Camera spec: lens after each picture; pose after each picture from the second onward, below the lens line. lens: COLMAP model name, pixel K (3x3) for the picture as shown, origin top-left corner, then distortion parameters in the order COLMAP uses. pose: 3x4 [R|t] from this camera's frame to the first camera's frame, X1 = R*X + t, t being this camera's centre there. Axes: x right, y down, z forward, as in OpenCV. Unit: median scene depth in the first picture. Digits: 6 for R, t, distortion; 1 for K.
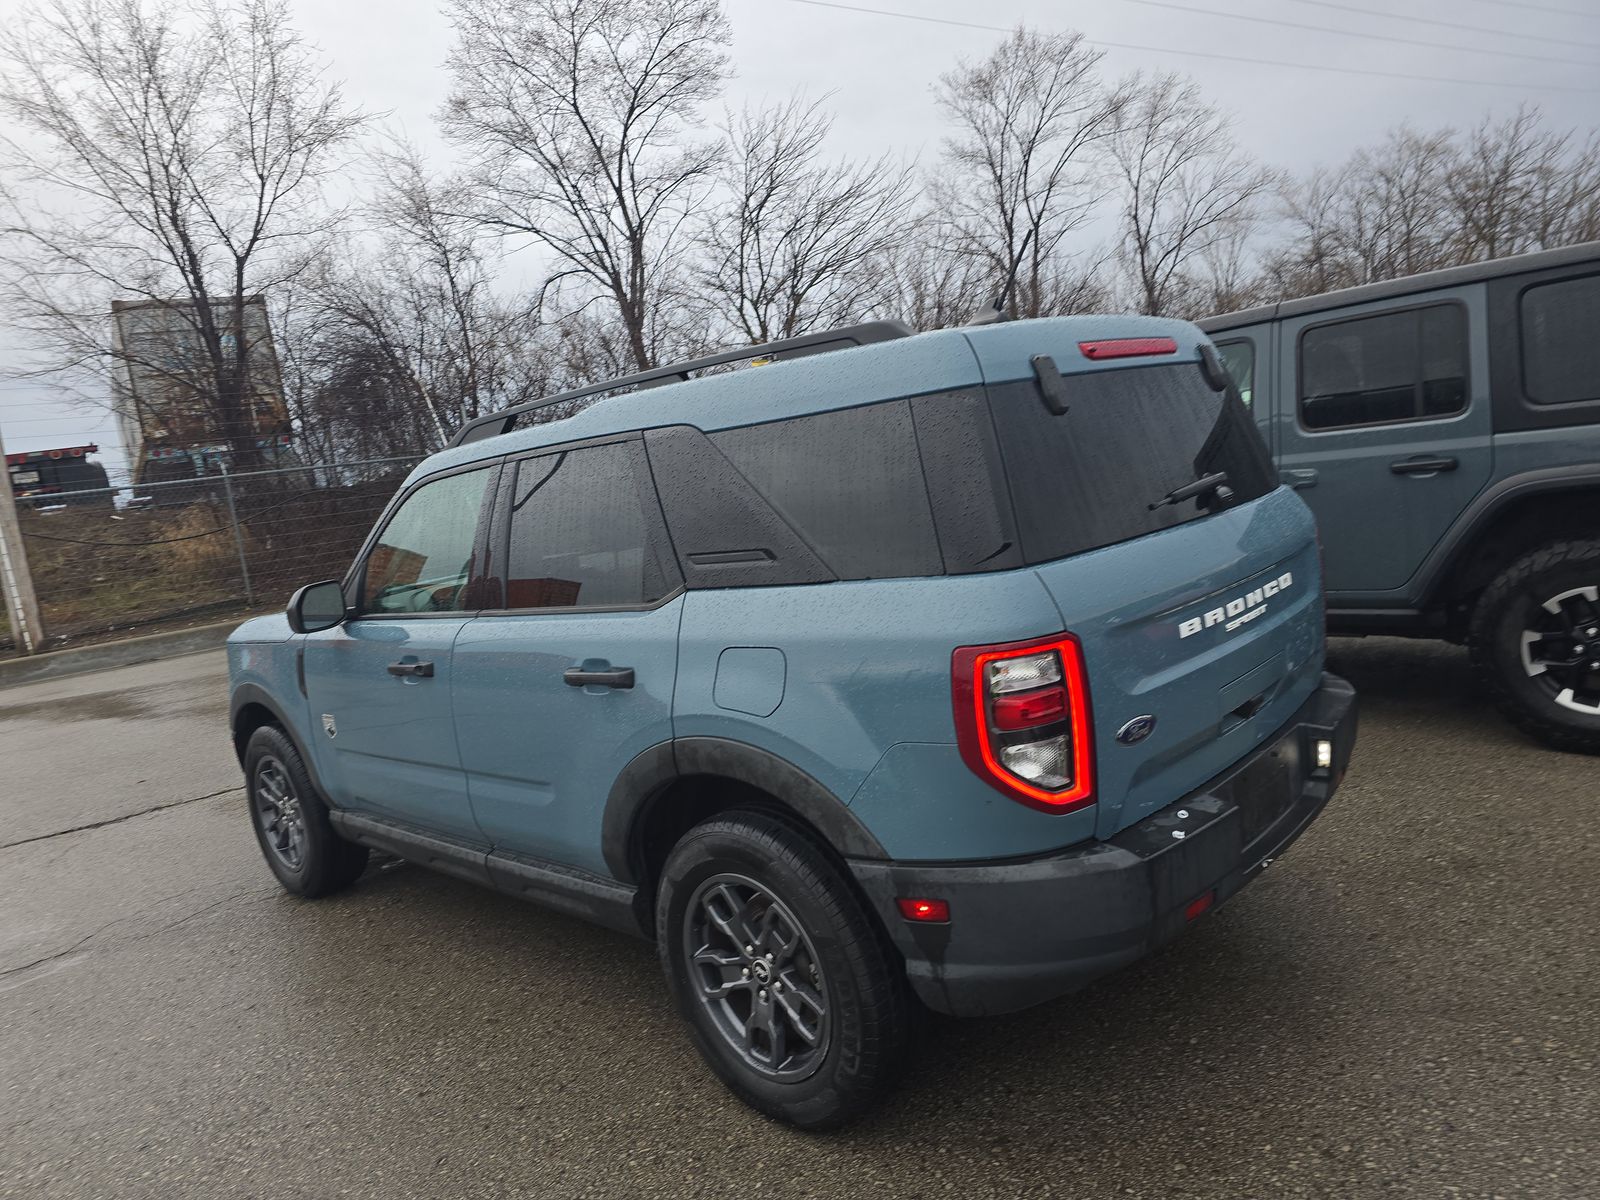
lens RADIAL K [[1127.2, 0, 793.6], [0, 1127.2, 600.5], [0, 0, 1]] dist [0.006207, 0.003596]
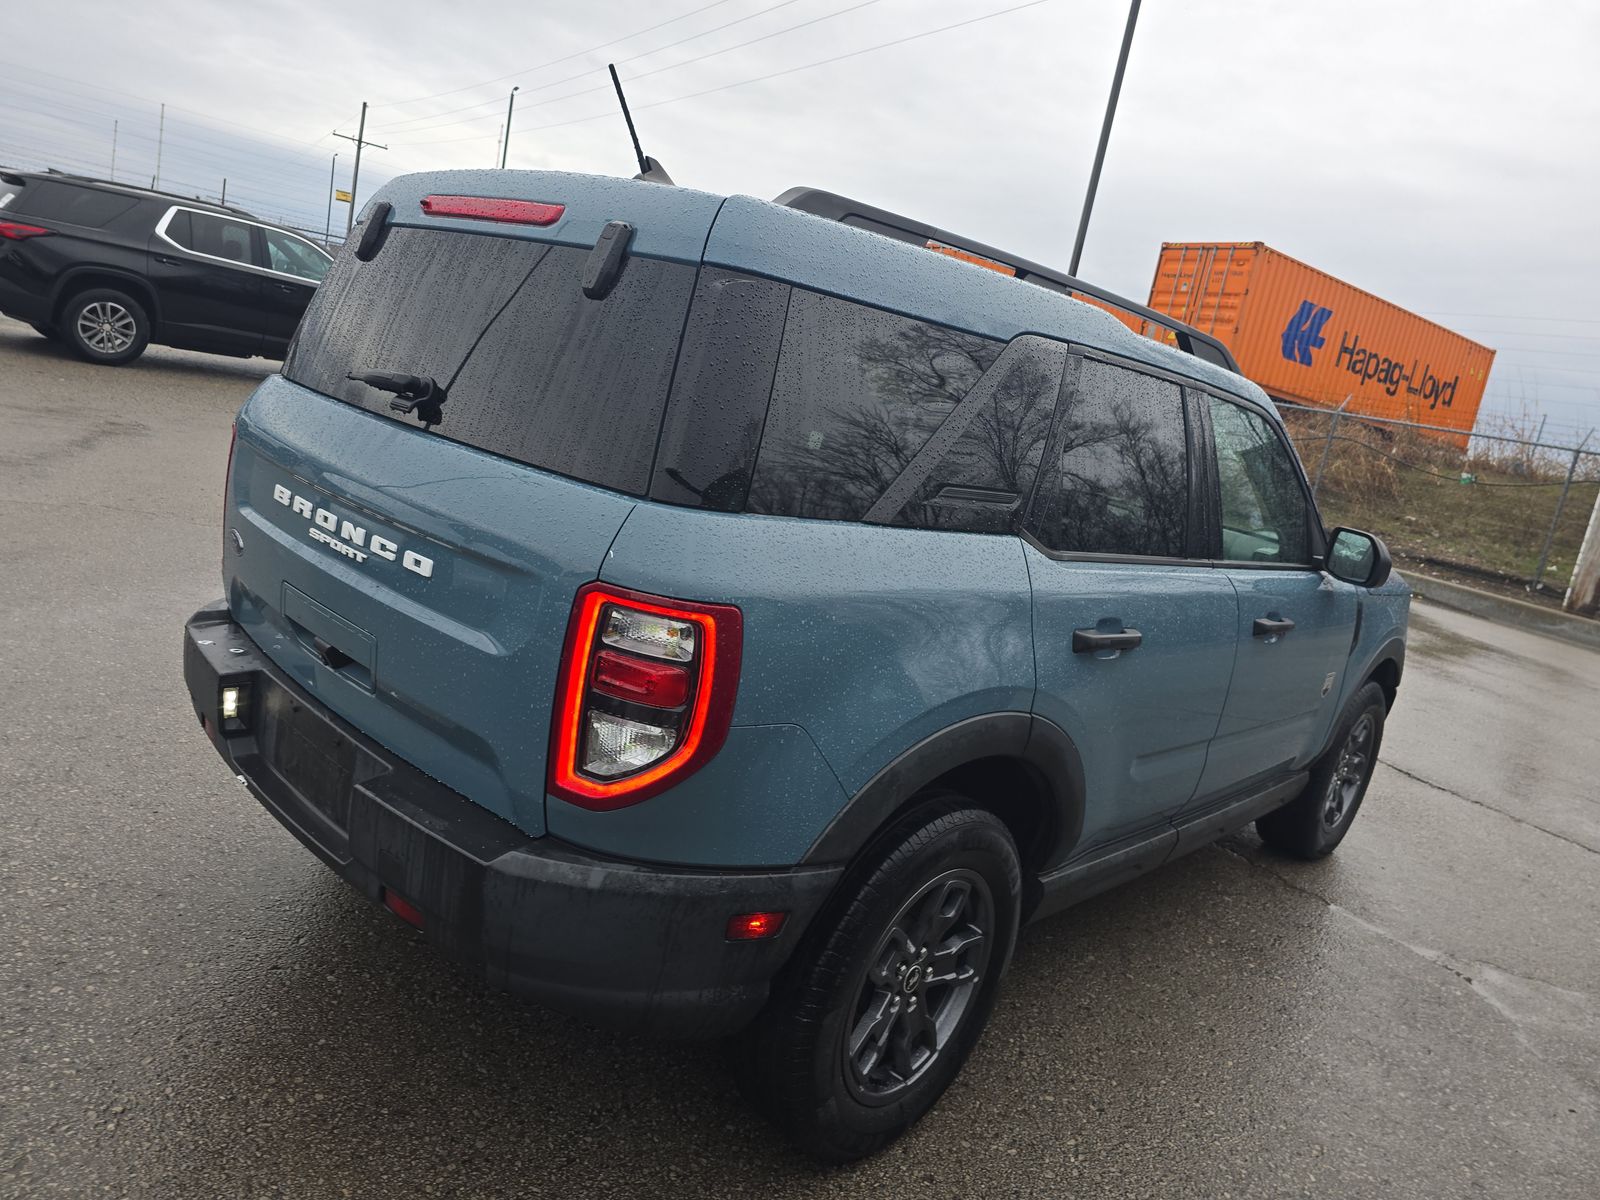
lens RADIAL K [[1127.2, 0, 793.6], [0, 1127.2, 600.5], [0, 0, 1]] dist [0.006207, 0.003596]
pose [[-0.056572, 0.322839, -0.944762, 1.145033], [-0.301833, 0.896468, 0.324410, -0.304373], [0.951681, 0.303513, 0.046728, 1.276596]]
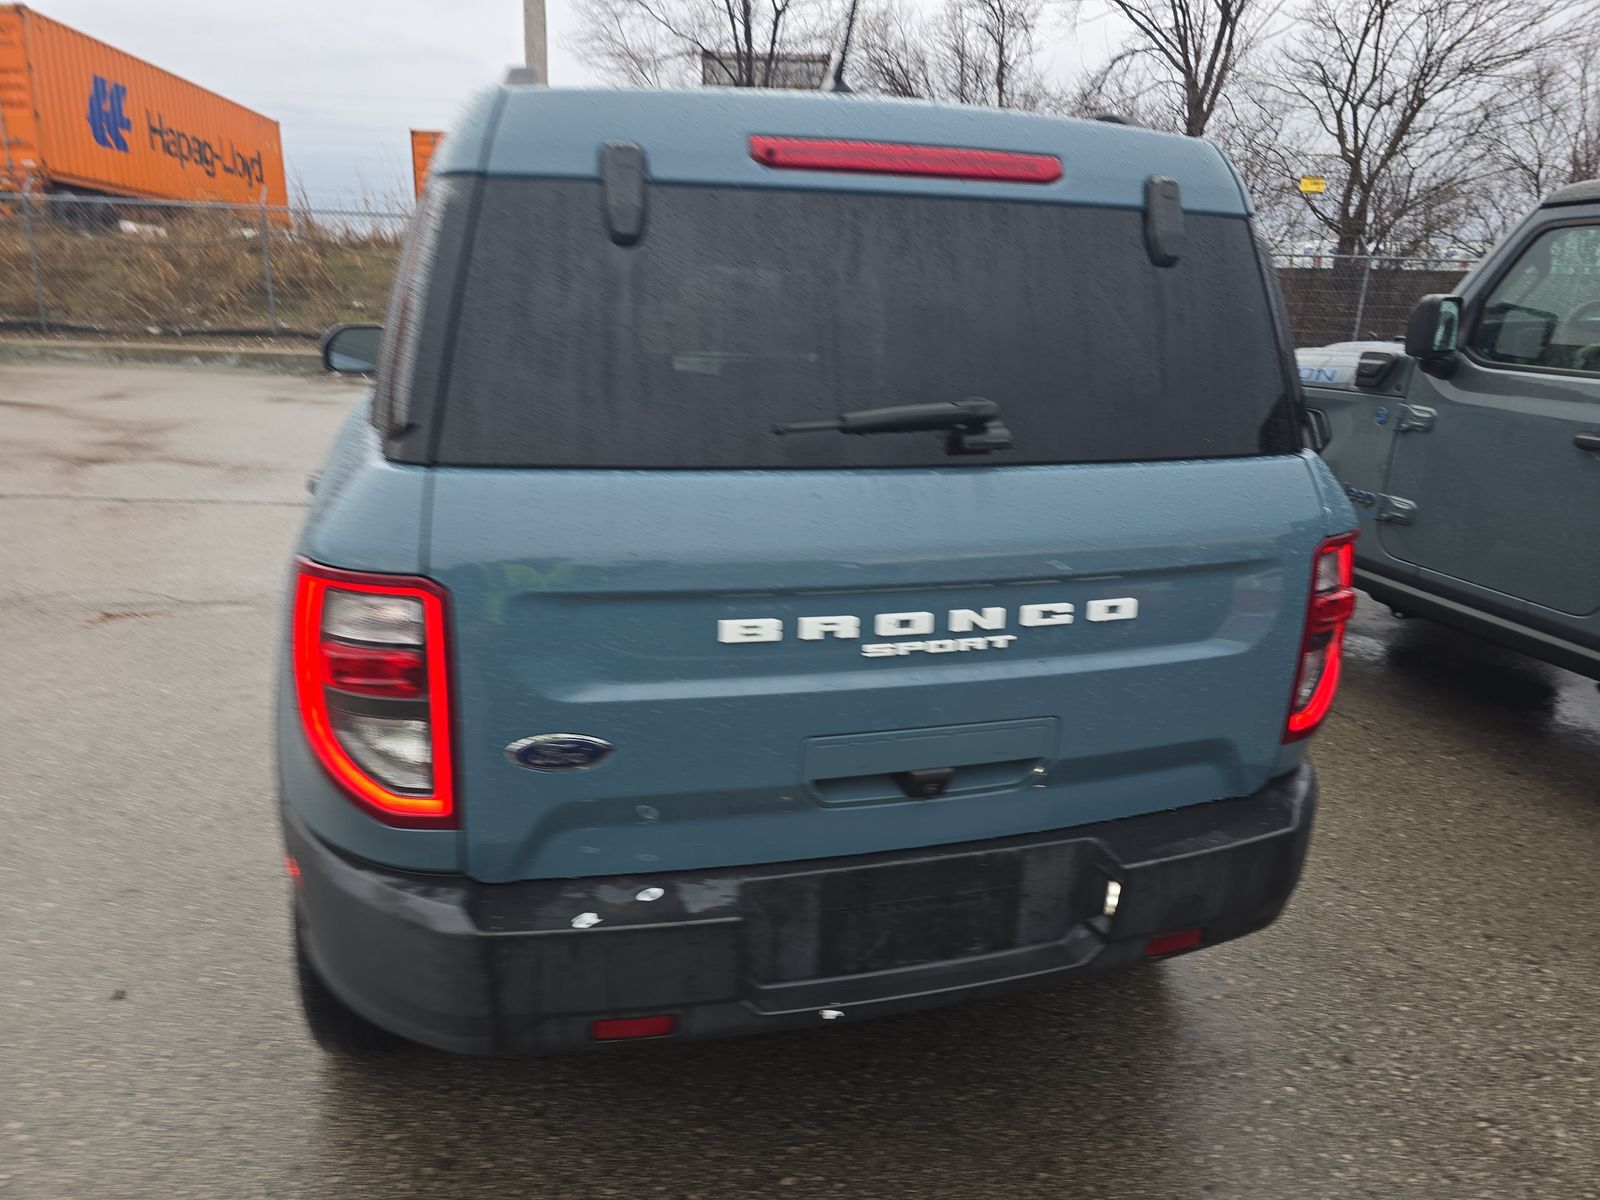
lens RADIAL K [[1092.8, 0, 800.0], [0, 1092.8, 600.0], [0, 0, 1]] dist [0.050426, -0.044850]
pose [[0.842790, 0.295431, -0.449917, 0.592304], [-0.211950, 0.950523, 0.227118, -0.124784], [0.494755, -0.096053, 0.863708, 0.456429]]
